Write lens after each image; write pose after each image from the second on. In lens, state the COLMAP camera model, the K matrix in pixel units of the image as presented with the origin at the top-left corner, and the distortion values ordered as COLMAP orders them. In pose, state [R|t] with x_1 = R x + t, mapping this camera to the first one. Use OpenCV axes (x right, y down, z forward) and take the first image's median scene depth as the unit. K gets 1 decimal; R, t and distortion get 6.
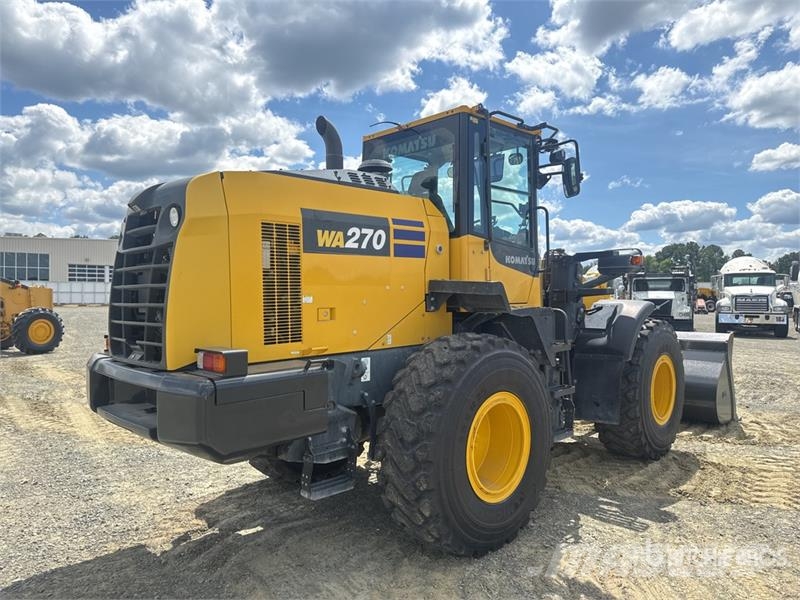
lens RADIAL K [[543.3, 0, 400.0], [0, 543.3, 300.0], [0, 0, 1]] dist [0.133744, -0.074953]
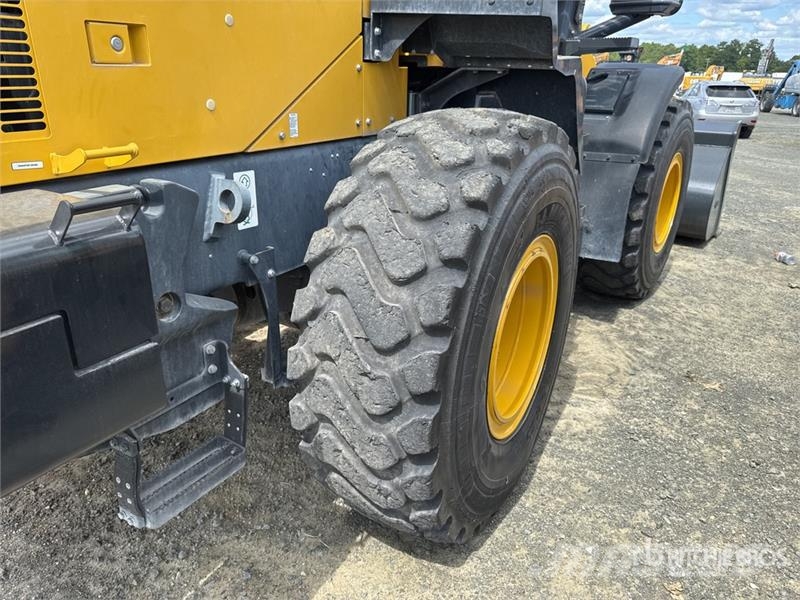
lens RADIAL K [[563.2, 0, 404.7], [0, 563.2, 298.4], [0, 0, 1]] dist [0.060338, -0.087144]
pose [[0.960749, -0.075633, 0.266909, -0.067170], [-0.025247, 0.934289, 0.355623, 0.040504], [-0.276267, -0.348403, 0.895707, 0.547128]]
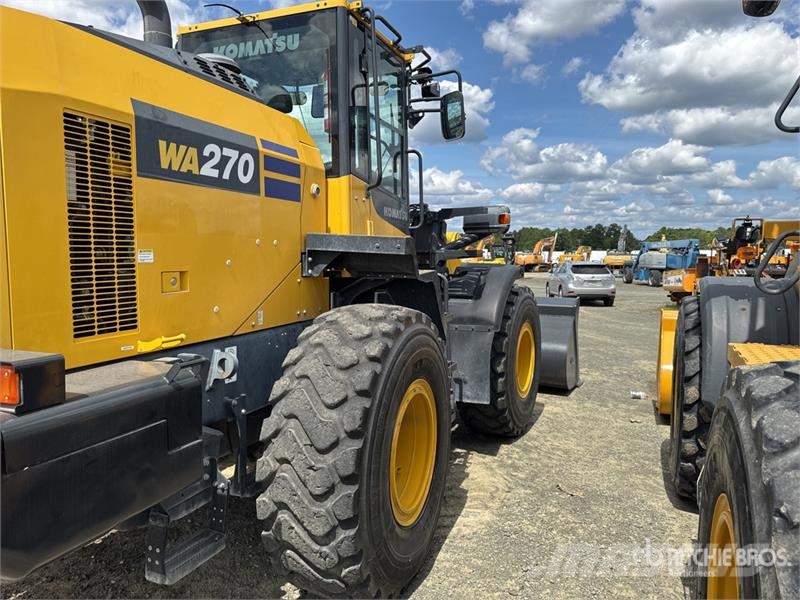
lens RADIAL K [[556.5, 0, 395.4], [0, 556.5, 292.1], [0, 0, 1]] dist [0.119267, -0.191477]
pose [[0.912549, -0.014030, 0.408727, -0.156829], [-0.007399, 0.998681, 0.050800, 0.003756], [-0.408901, -0.049382, 0.911242, 0.297696]]
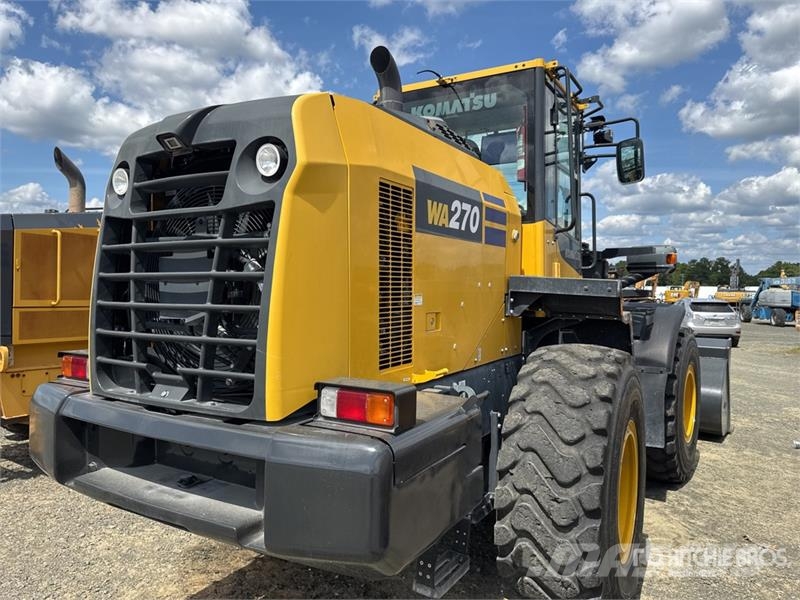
lens RADIAL K [[556.6, 0, 398.2], [0, 556.6, 295.5], [0, 0, 1]] dist [0.080028, -0.085302]
pose [[0.962465, 0.019516, 0.270705, -0.345158], [-0.020661, 0.999786, 0.001382, -0.006992], [-0.270620, -0.006923, 0.962661, 0.305727]]
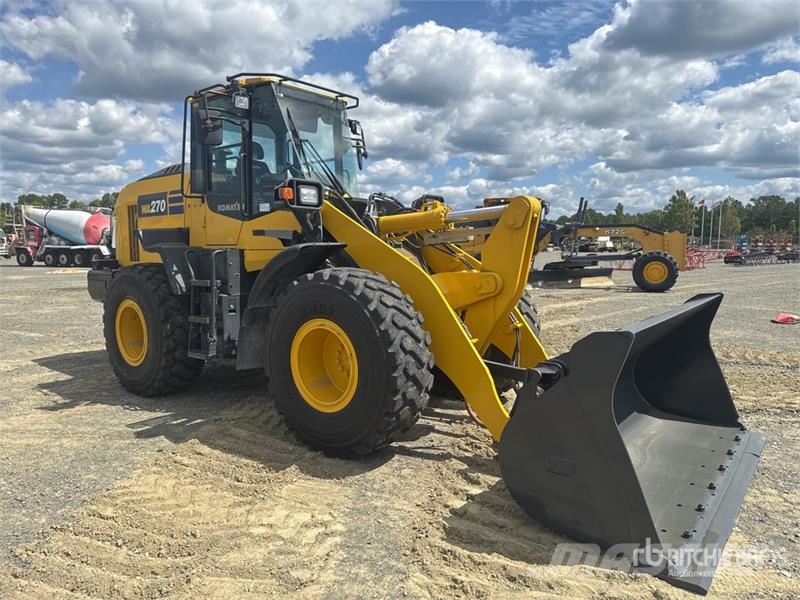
lens RADIAL K [[567.4, 0, 402.8], [0, 567.4, 302.6], [0, 0, 1]] dist [0.094100, -0.157803]
pose [[0.127779, 0.101866, -0.986558, 1.890786], [-0.004344, 0.994760, 0.102150, 0.004050], [0.991793, -0.008767, 0.127552, 1.535899]]
